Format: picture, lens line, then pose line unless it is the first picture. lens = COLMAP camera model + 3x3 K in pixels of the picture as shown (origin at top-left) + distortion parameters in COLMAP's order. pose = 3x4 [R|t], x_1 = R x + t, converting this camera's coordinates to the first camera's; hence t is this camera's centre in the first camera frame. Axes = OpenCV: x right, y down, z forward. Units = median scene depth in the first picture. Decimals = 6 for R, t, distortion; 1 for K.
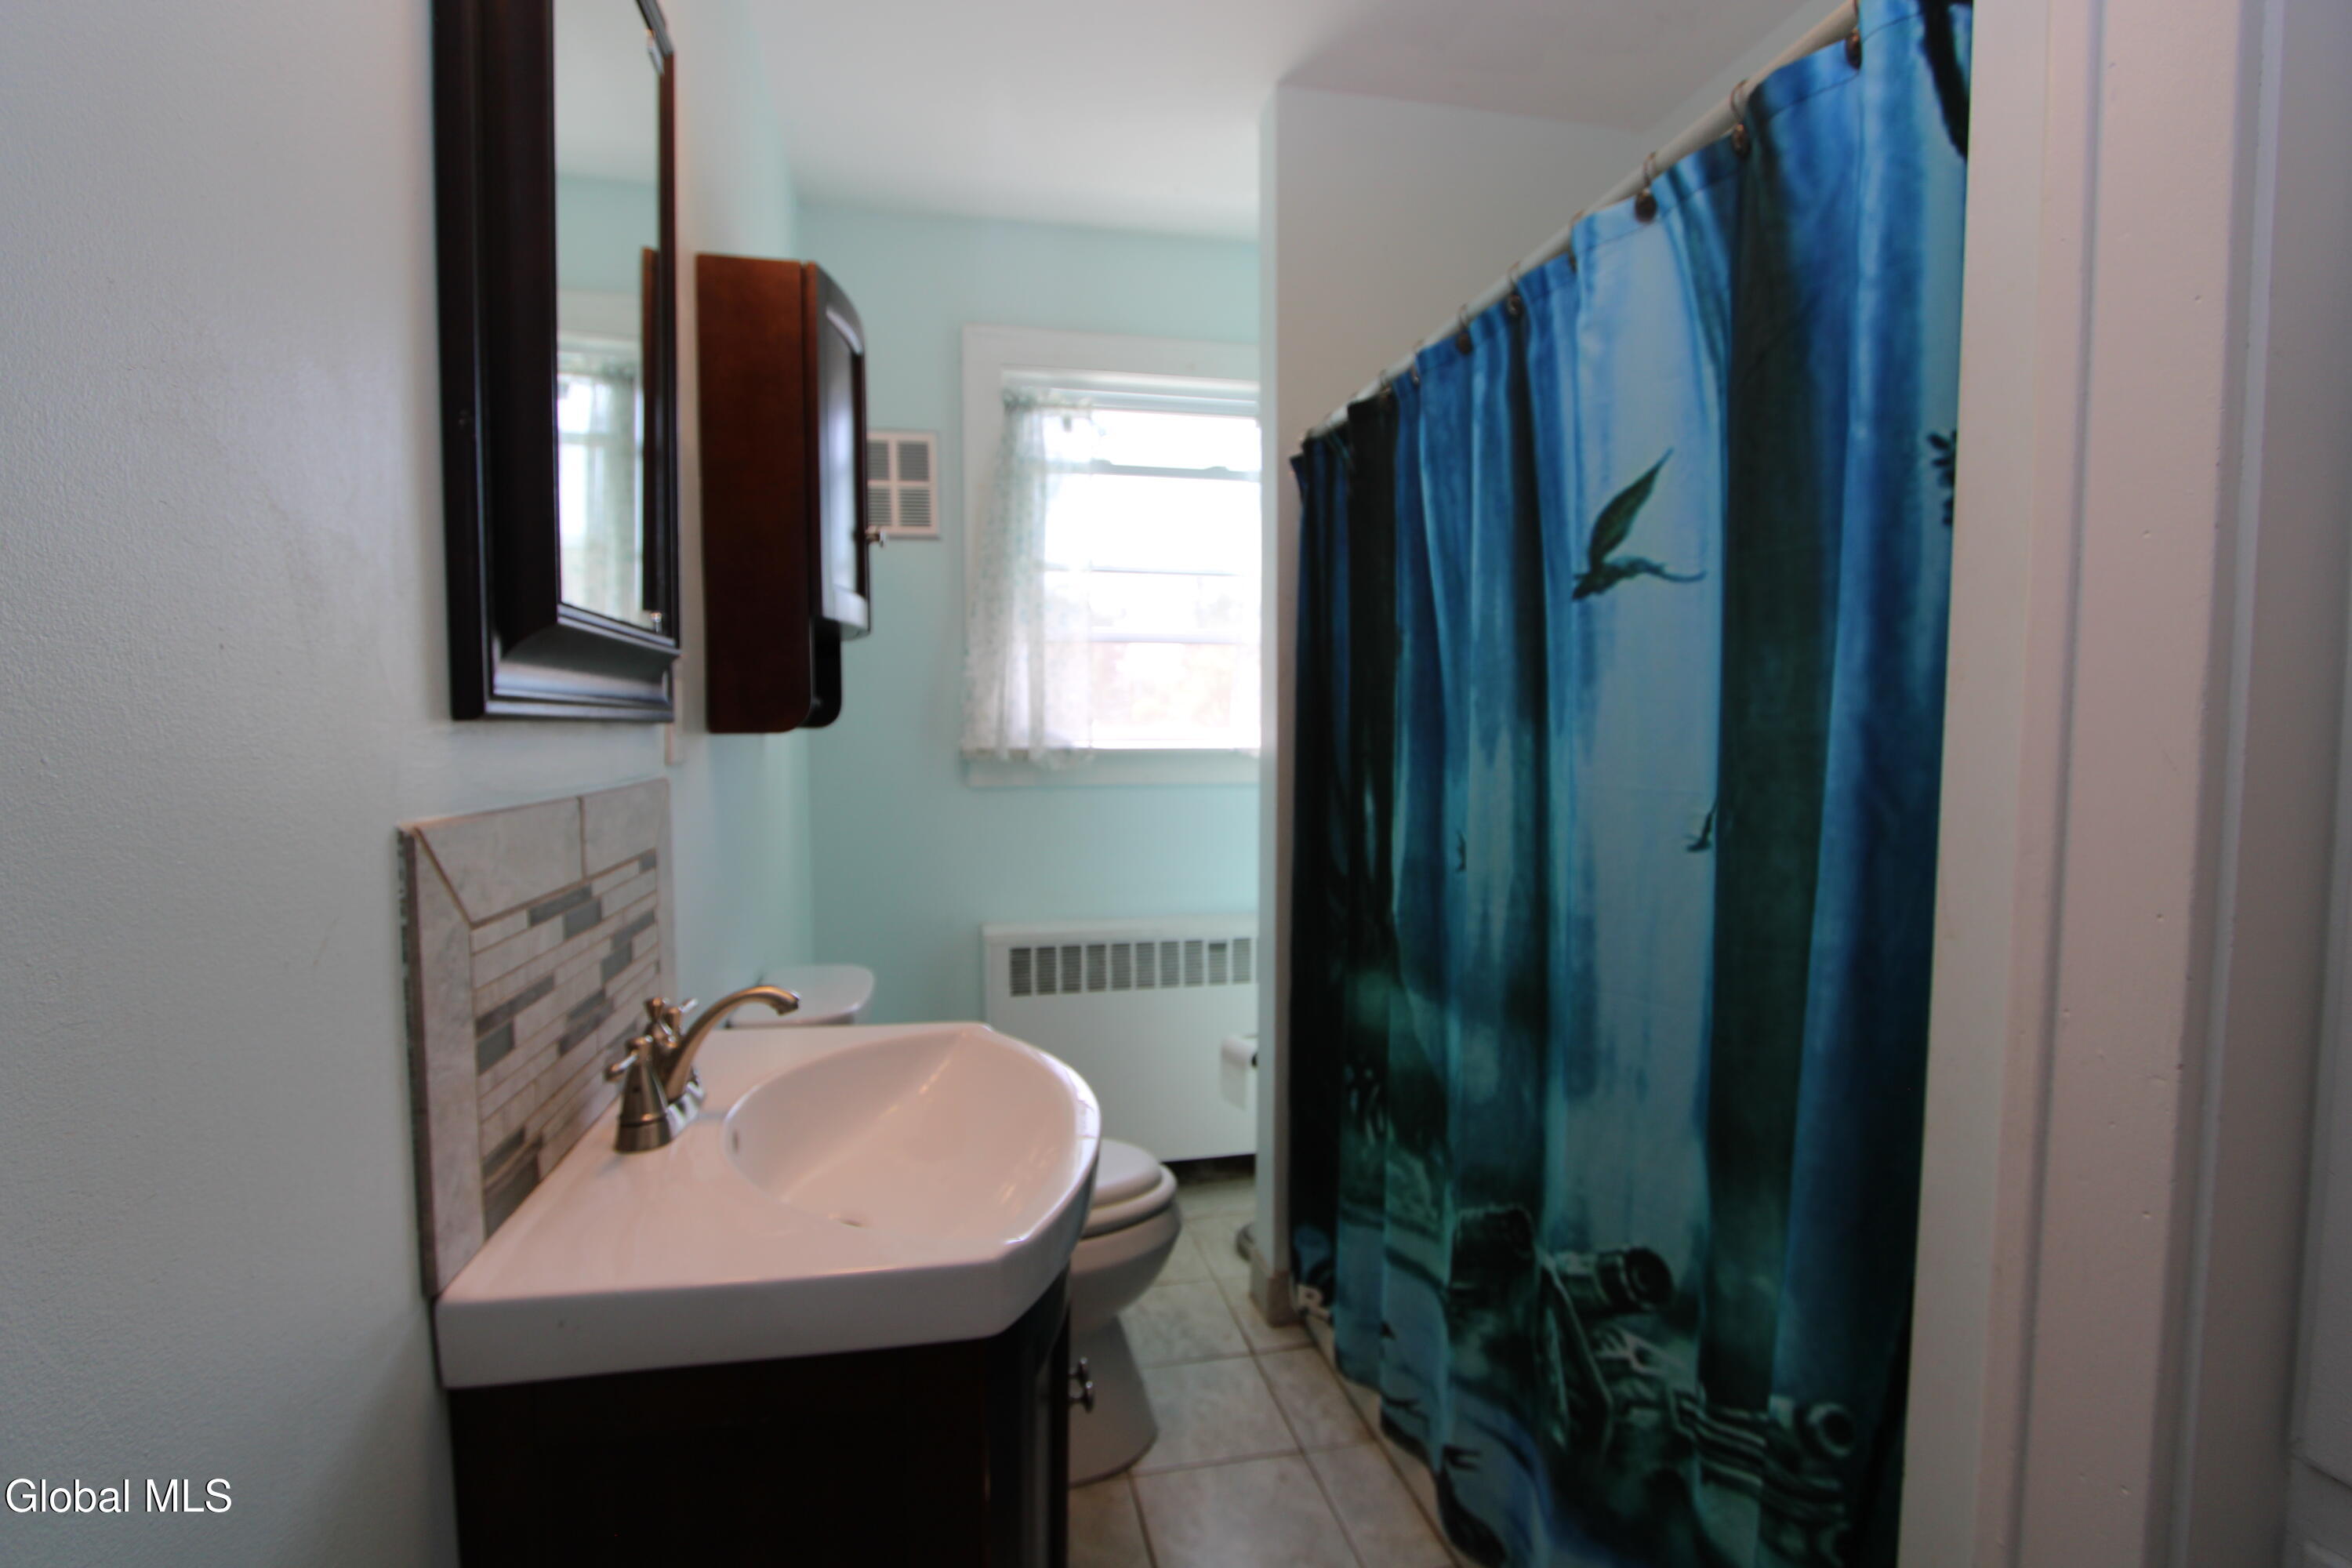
lens RADIAL K [[1087.3, 0, 1165.2], [0, 1087.3, 810.6], [0, 0, 1]] dist [-0.031988, 0.019414]
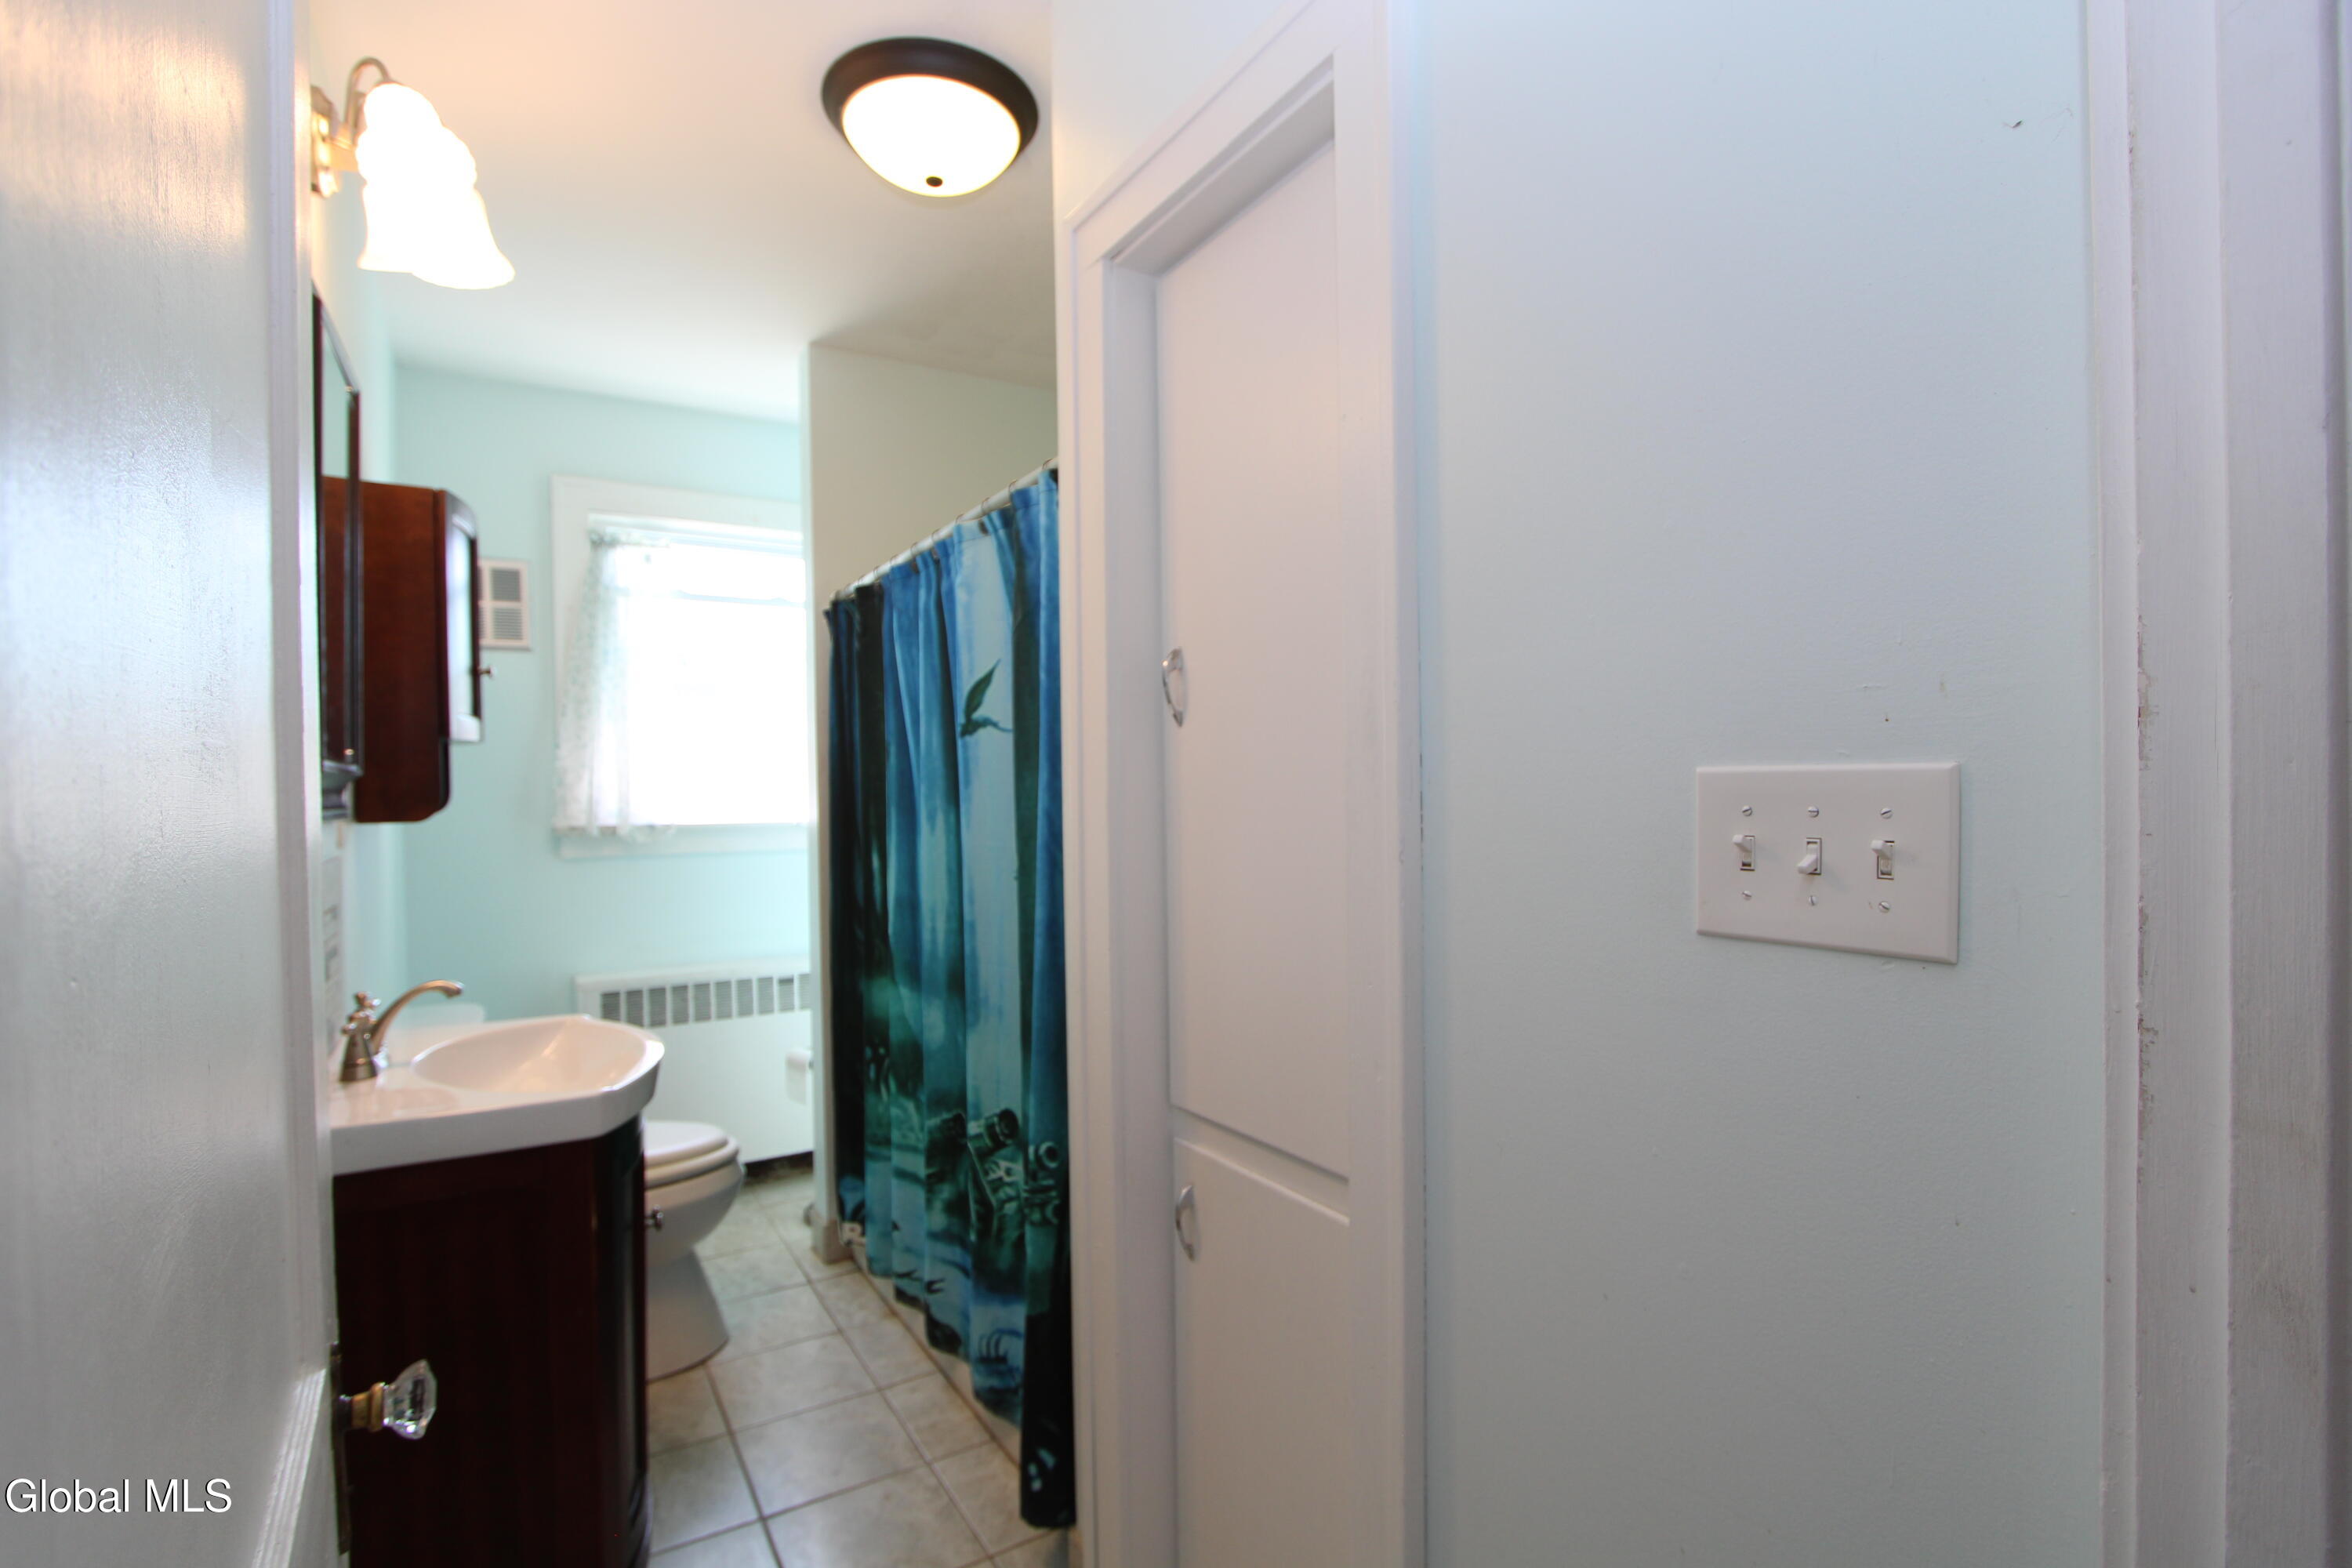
lens RADIAL K [[1087.3, 0, 1165.2], [0, 1087.3, 810.6], [0, 0, 1]] dist [-0.031988, 0.019414]
pose [[0.941290, -0.017709, 0.337134, 0.070179], [0.036937, 0.998030, -0.050703, 0.015557], [-0.335572, 0.060179, 0.940090, -0.524298]]
